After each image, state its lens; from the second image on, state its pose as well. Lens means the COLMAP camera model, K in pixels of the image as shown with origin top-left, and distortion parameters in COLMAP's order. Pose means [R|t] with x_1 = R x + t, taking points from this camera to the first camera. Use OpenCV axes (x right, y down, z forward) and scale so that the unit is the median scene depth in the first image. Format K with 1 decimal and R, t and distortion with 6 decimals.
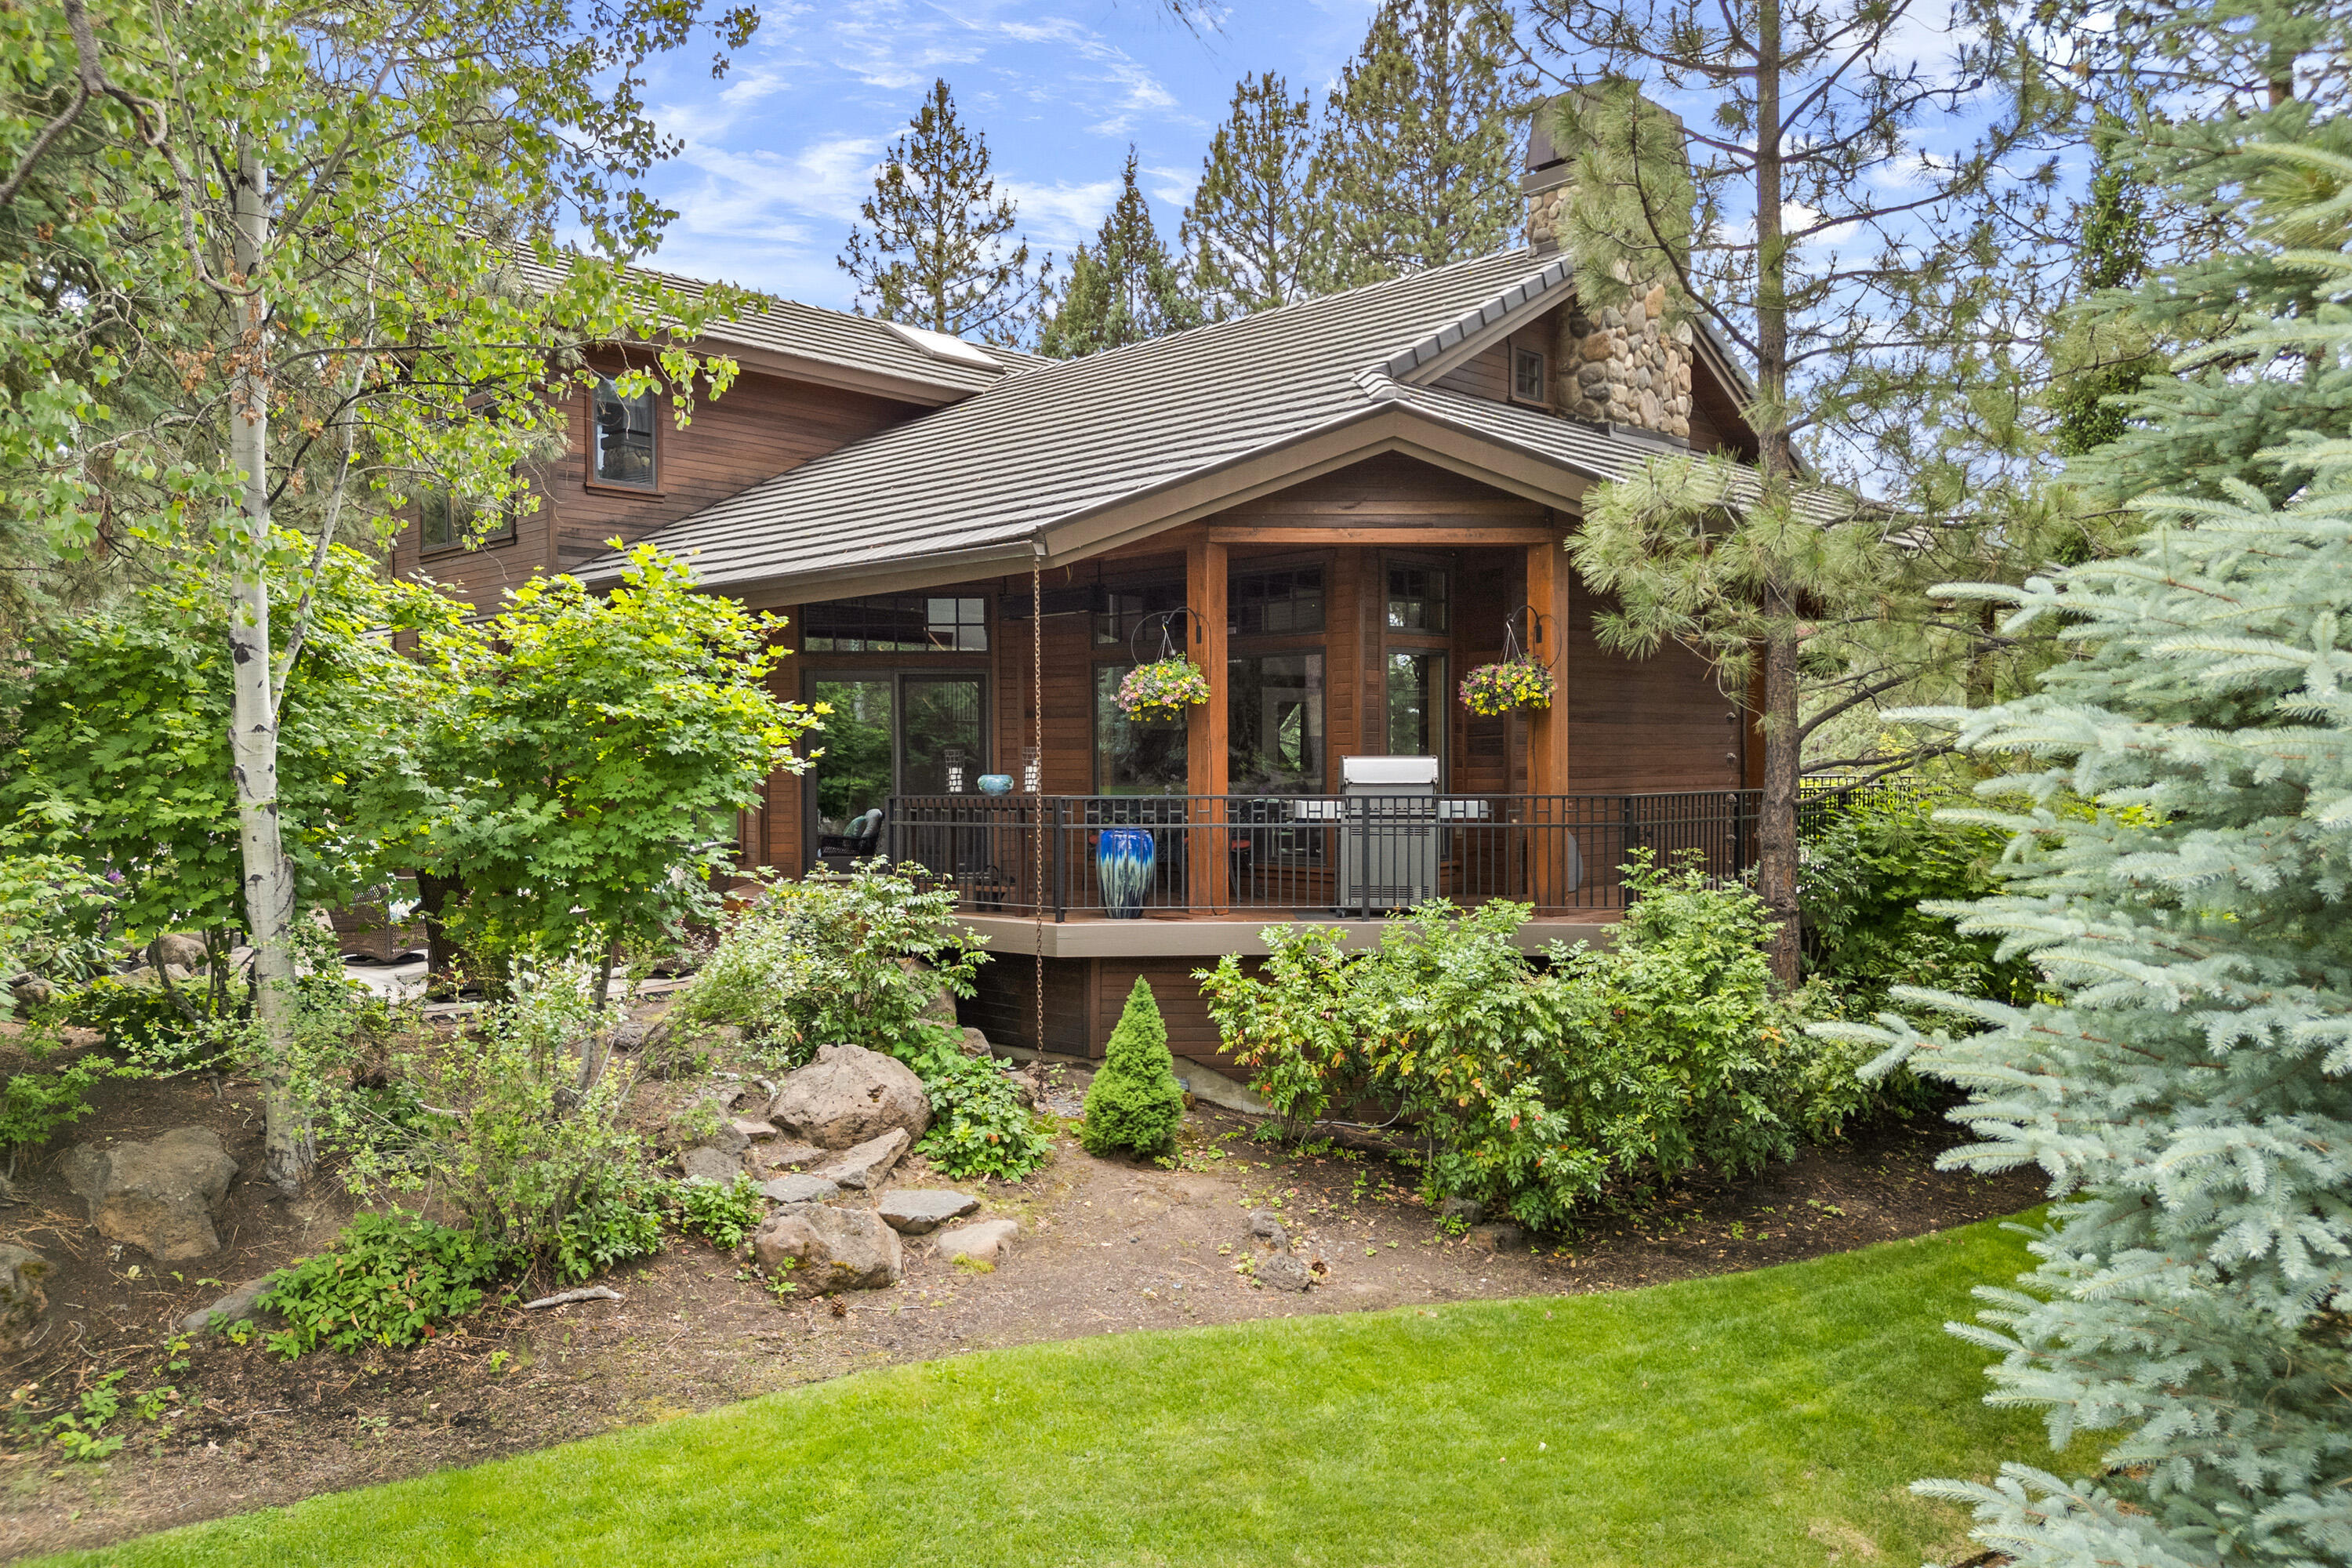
lens RADIAL K [[1695.0, 0, 1174.5], [0, 1695.0, 776.0], [0, 0, 1]] dist [0.102344, -0.095493]
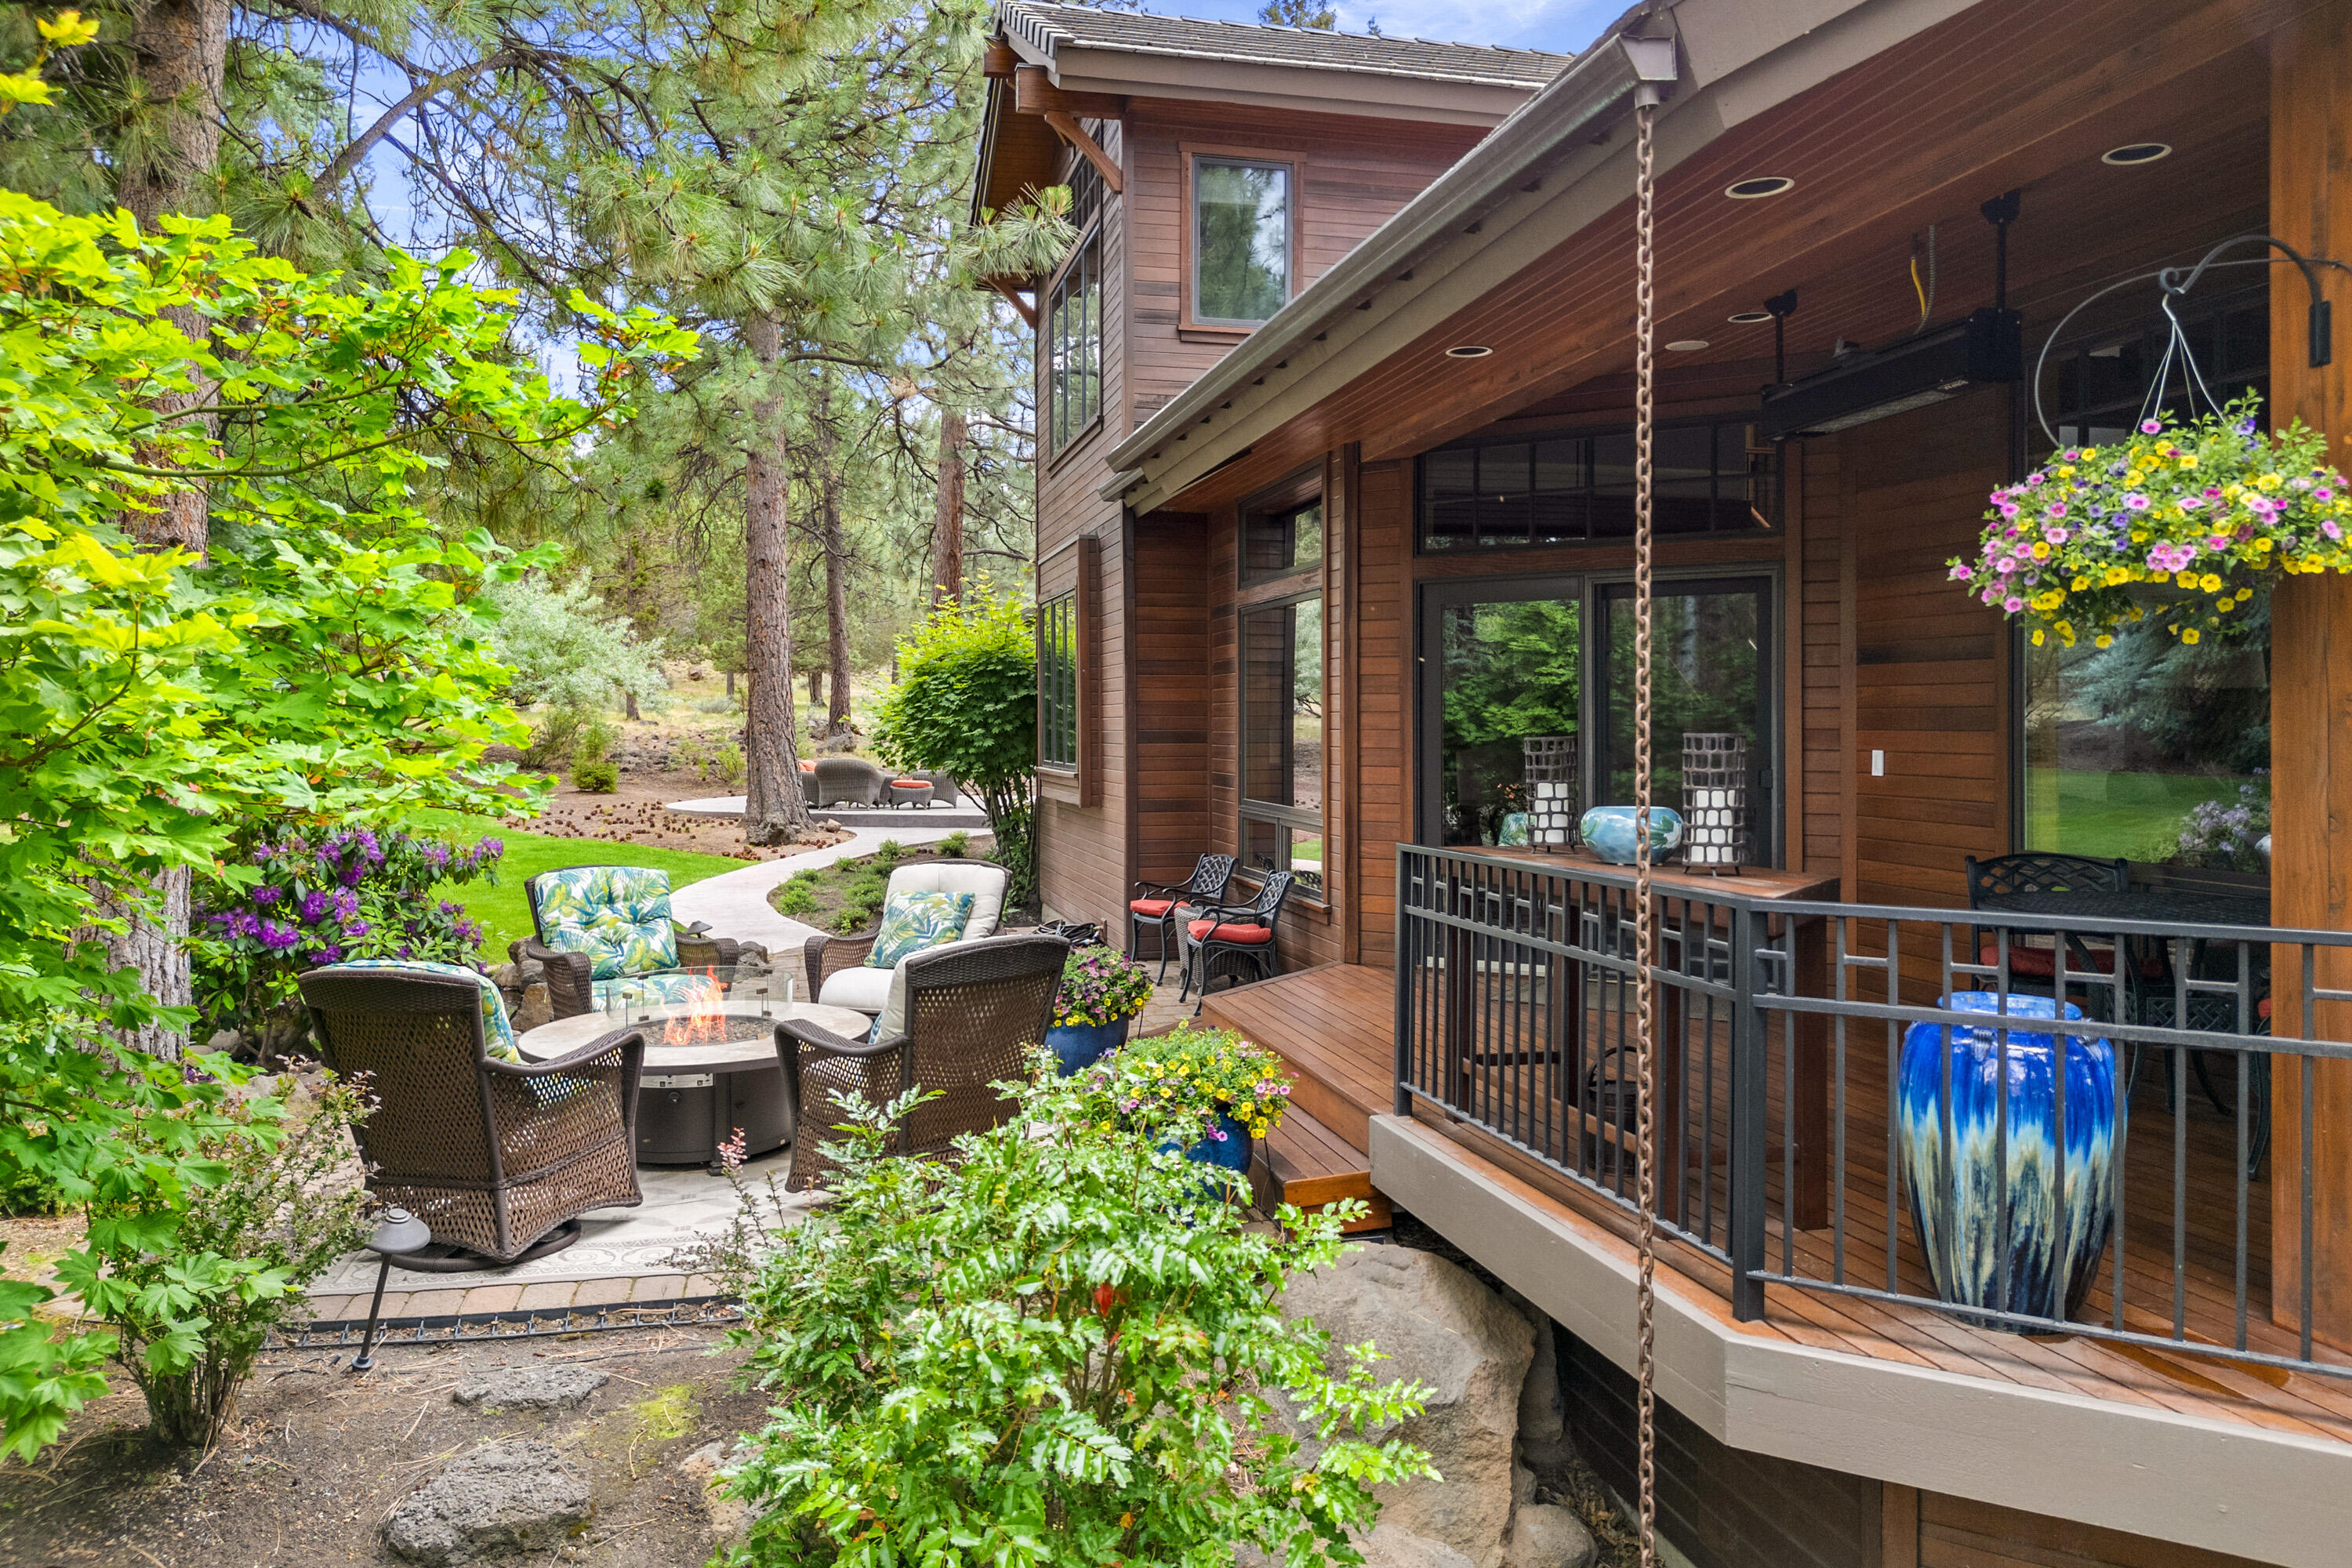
lens RADIAL K [[1695.0, 0, 1174.5], [0, 1695.0, 776.0], [0, 0, 1]] dist [0.102344, -0.095493]
pose [[0.843600, 0.007850, -0.536915, 0.010016], [0.002343, 0.999830, 0.018299, -0.016242], [0.536967, -0.016695, 0.843438, 0.677310]]
